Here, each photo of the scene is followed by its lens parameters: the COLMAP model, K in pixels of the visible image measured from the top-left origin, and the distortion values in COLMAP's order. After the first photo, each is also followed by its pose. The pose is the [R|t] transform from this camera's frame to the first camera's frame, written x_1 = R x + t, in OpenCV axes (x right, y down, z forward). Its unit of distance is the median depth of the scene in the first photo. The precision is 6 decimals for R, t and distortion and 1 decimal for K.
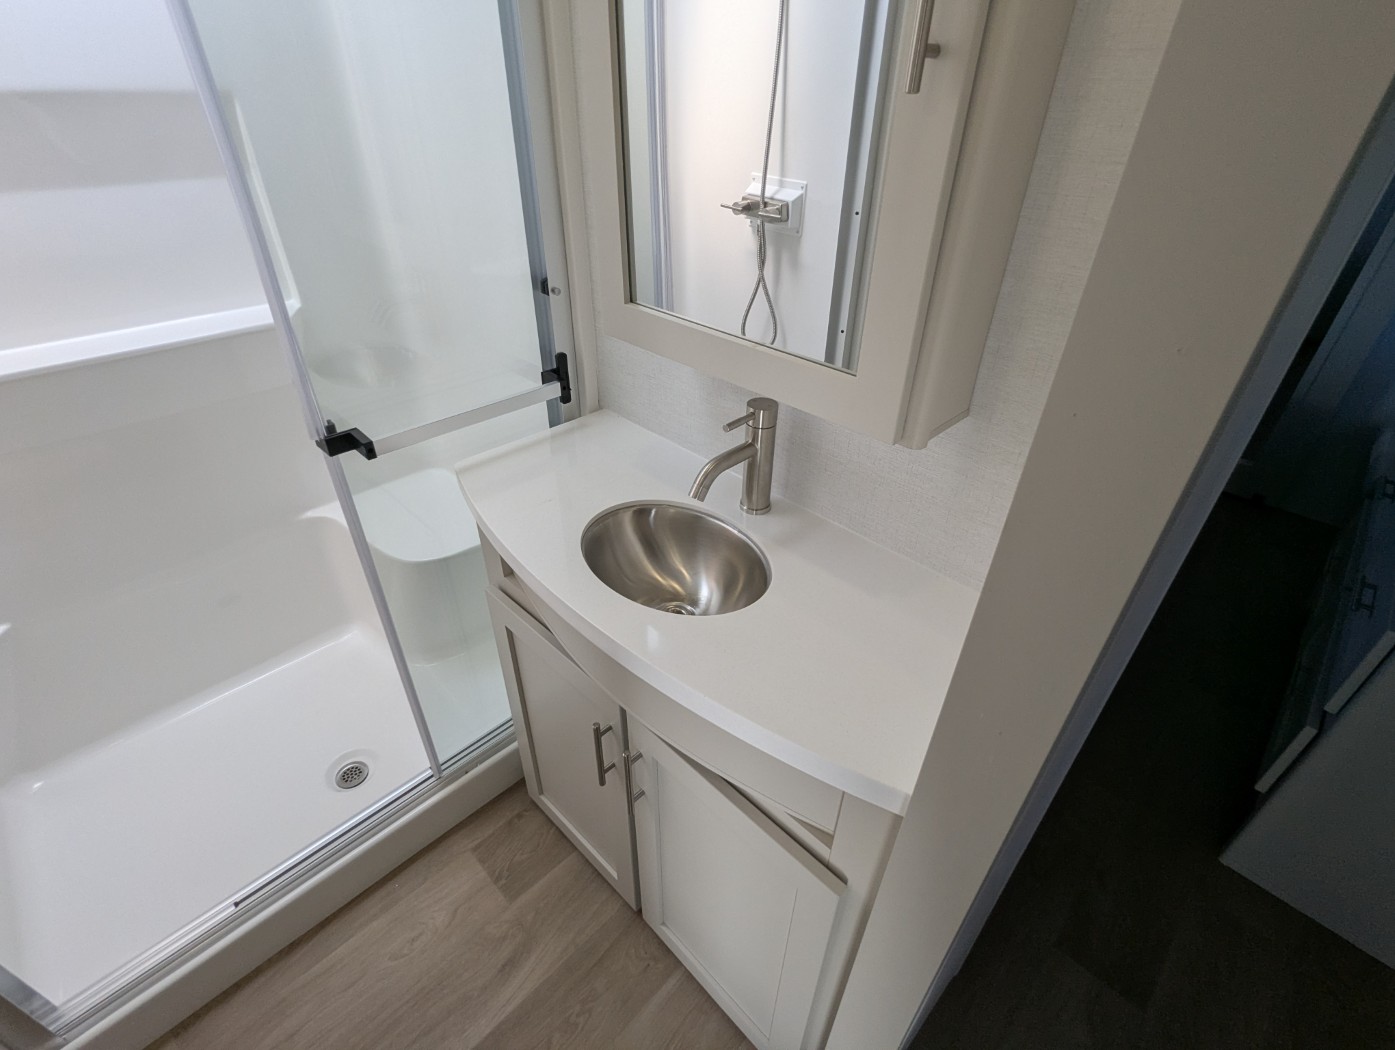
lens RADIAL K [[663.6, 0, 694.4], [0, 663.6, 526.6], [0, 0, 1]] dist [-0.002559, 0.001883]
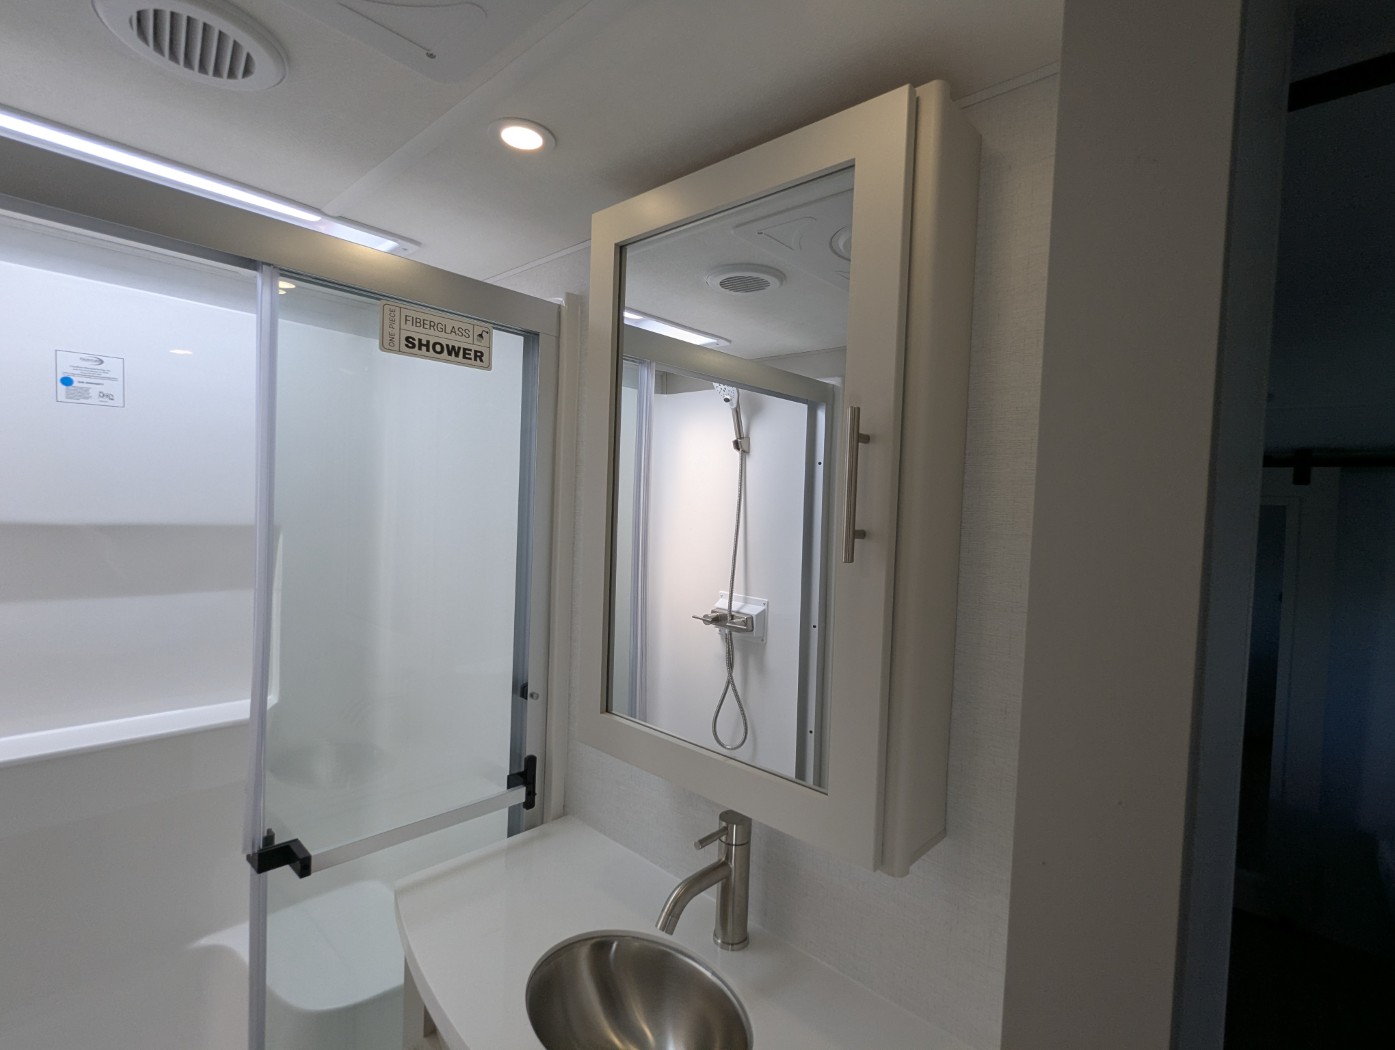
lens RADIAL K [[663.6, 0, 694.6], [0, 663.6, 532.5], [0, 0, 1]] dist [-0.002559, 0.001883]
pose [[0.999003, 0.024852, 0.037074, -0.002459], [-0.001270, 0.846139, -0.532961, -0.017560], [-0.044615, 0.532382, 0.845327, -0.030062]]
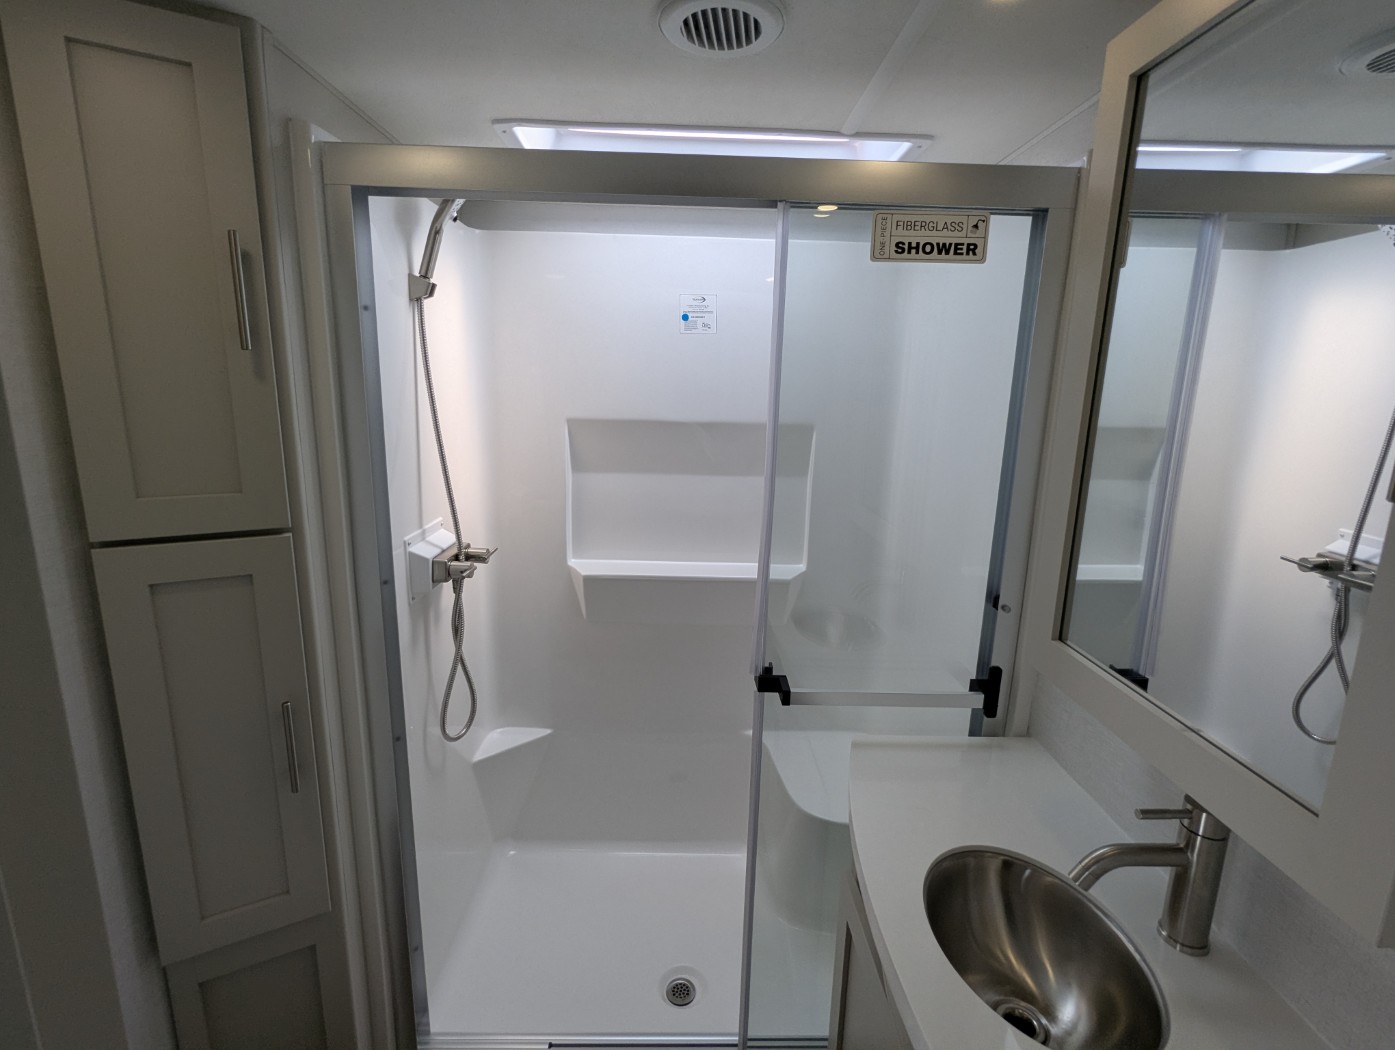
lens RADIAL K [[663.6, 0, 701.1], [0, 663.6, 529.2], [0, 0, 1]] dist [-0.002559, 0.001883]
pose [[0.718668, 0.150877, -0.678788, 0.130261], [-0.407223, 0.882586, -0.234972, -0.038574], [0.563637, 0.445284, 0.695726, -0.014110]]
